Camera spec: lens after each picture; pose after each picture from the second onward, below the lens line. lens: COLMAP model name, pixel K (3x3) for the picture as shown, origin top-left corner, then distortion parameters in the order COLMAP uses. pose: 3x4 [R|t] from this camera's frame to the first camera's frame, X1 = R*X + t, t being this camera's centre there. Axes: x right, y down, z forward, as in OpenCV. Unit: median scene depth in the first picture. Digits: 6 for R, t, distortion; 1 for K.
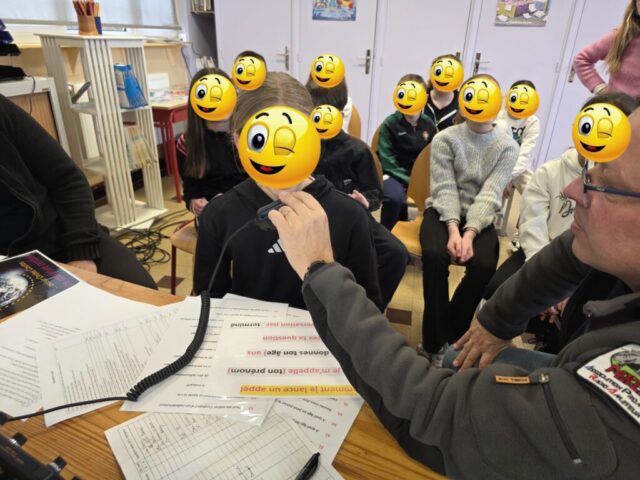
lens RADIAL K [[430.5, 0, 320.7], [0, 430.5, 240.1], [0, 0, 1]] dist [0.033738, -0.036928]
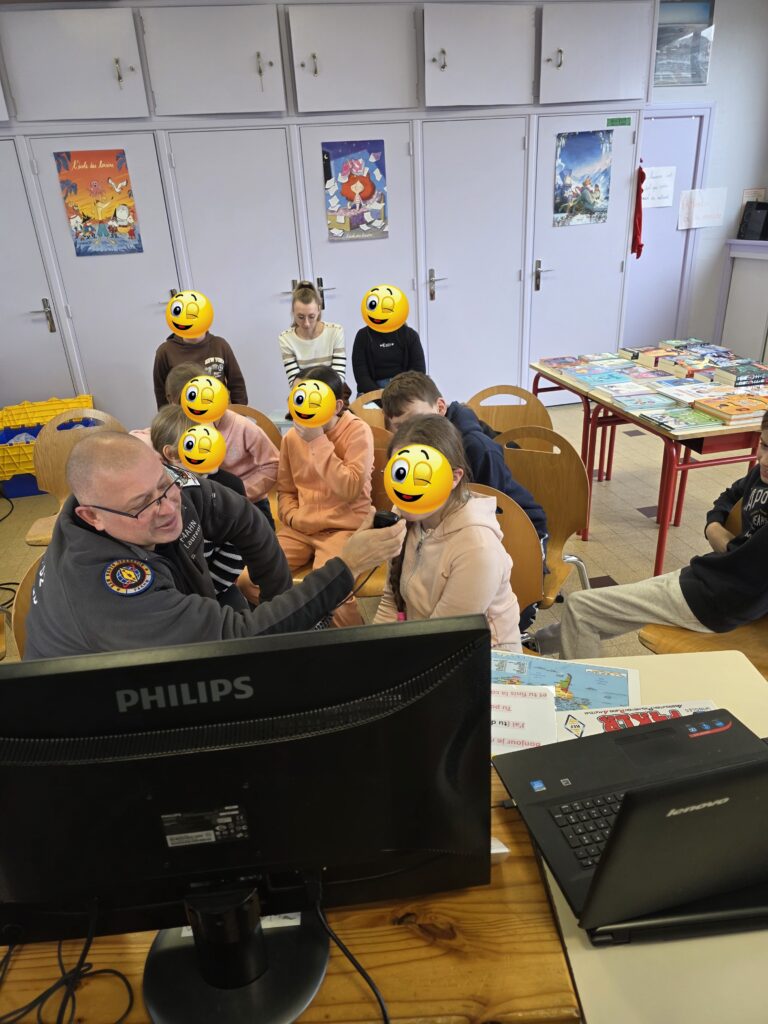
lens RADIAL K [[690.3, 0, 381.0], [0, 690.3, 516.8], [0, 0, 1]] dist [0.044164, -0.040067]
pose [[0.905573, -0.243339, 0.347453, -0.098487], [0.251248, 0.967653, 0.022864, -0.027708], [-0.341778, 0.066592, 0.937419, -0.239445]]
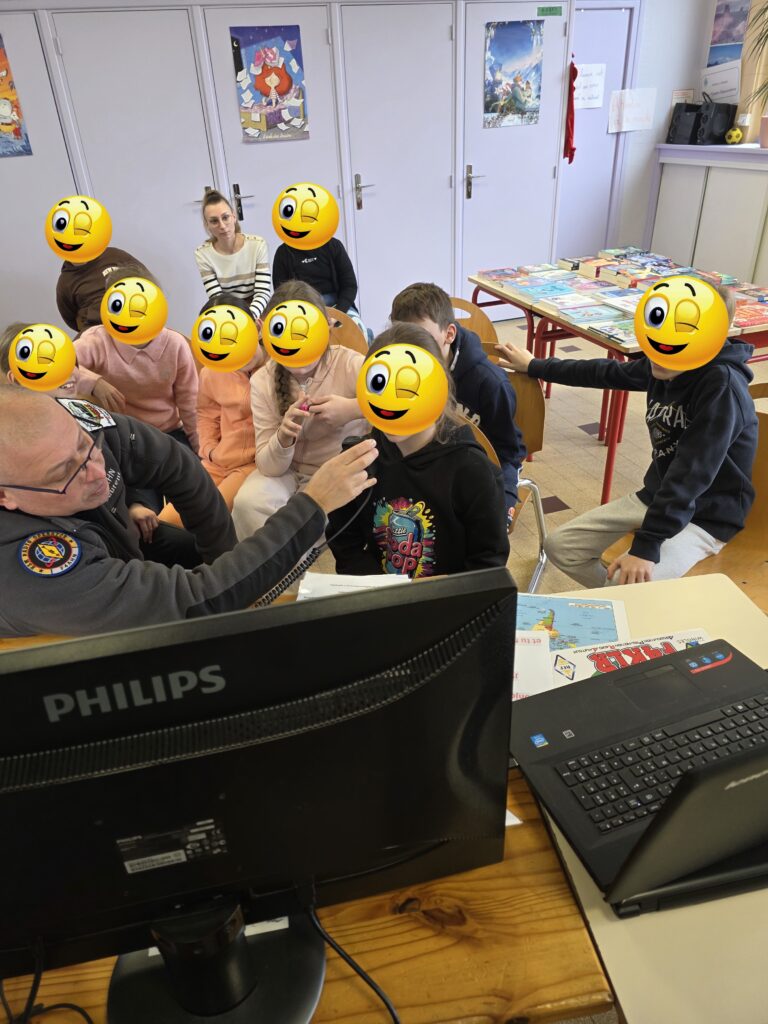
lens RADIAL K [[690.5, 0, 379.2], [0, 690.5, 508.2], [0, 0, 1]] dist [0.044832, -0.041813]
pose [[0.855294, -0.318716, 0.408524, -0.095926], [0.285725, 0.947841, 0.141272, -0.034846], [-0.432241, -0.004104, 0.901749, -0.180749]]
